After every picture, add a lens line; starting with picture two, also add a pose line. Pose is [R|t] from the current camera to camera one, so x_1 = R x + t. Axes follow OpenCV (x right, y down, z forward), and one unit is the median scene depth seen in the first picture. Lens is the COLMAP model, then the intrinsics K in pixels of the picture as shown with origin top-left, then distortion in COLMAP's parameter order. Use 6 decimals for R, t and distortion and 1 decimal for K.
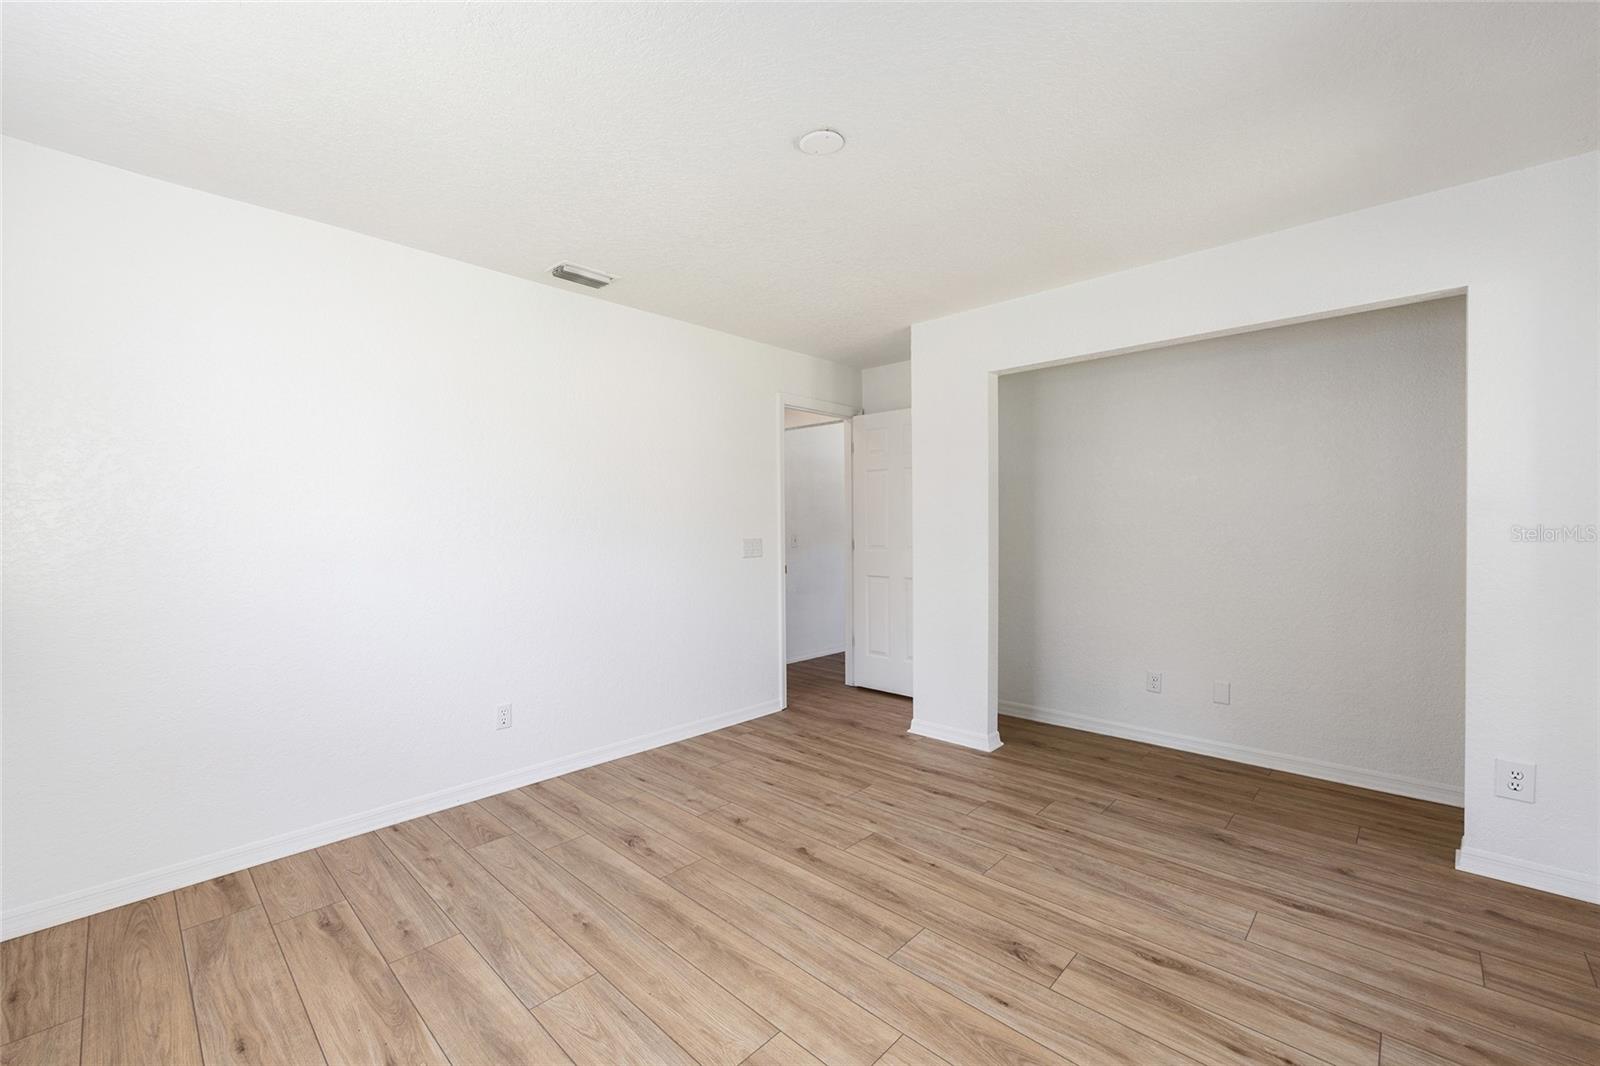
lens RADIAL K [[639.4, 0, 809.0], [0, 639.4, 544.7], [0, 0, 1]] dist [-0.003297, 0.001166]
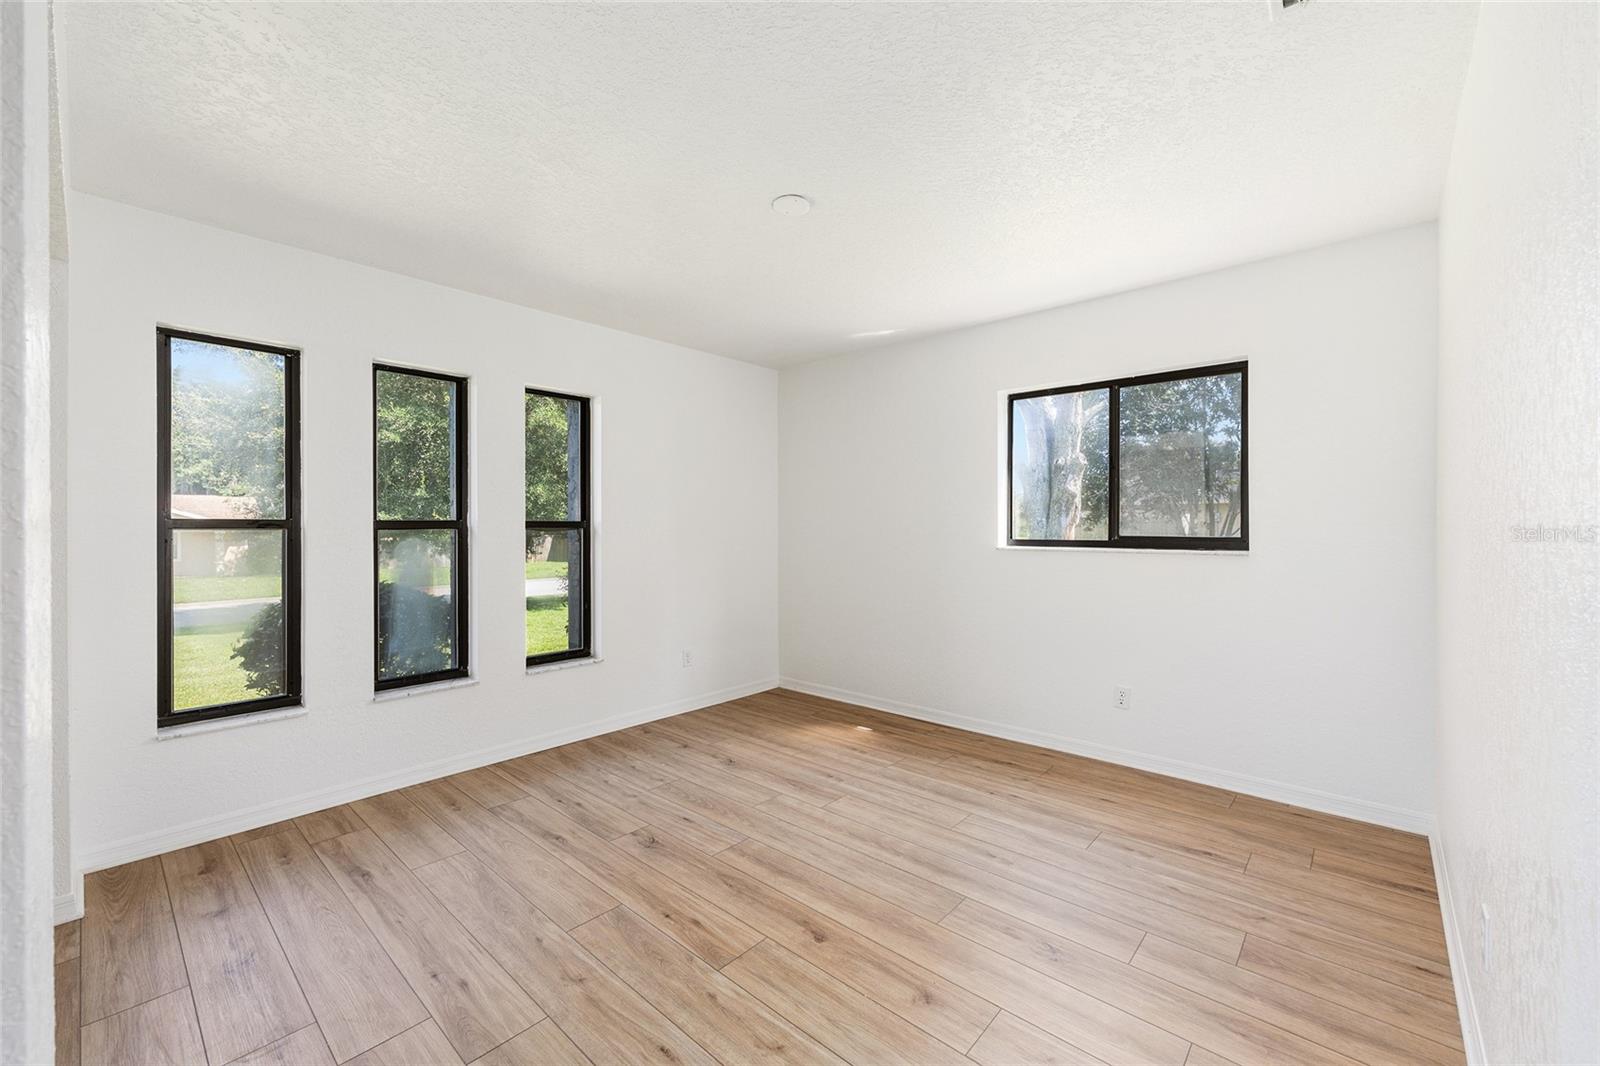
lens RADIAL K [[639.4, 0, 800.2], [0, 639.4, 522.9], [0, 0, 1]] dist [-0.003297, 0.001166]
pose [[-0.999859, 0.008470, -0.014466, 0.024236], [0.008101, 0.999646, 0.025361, -0.064235], [0.014676, 0.025240, -0.999574, 2.157744]]
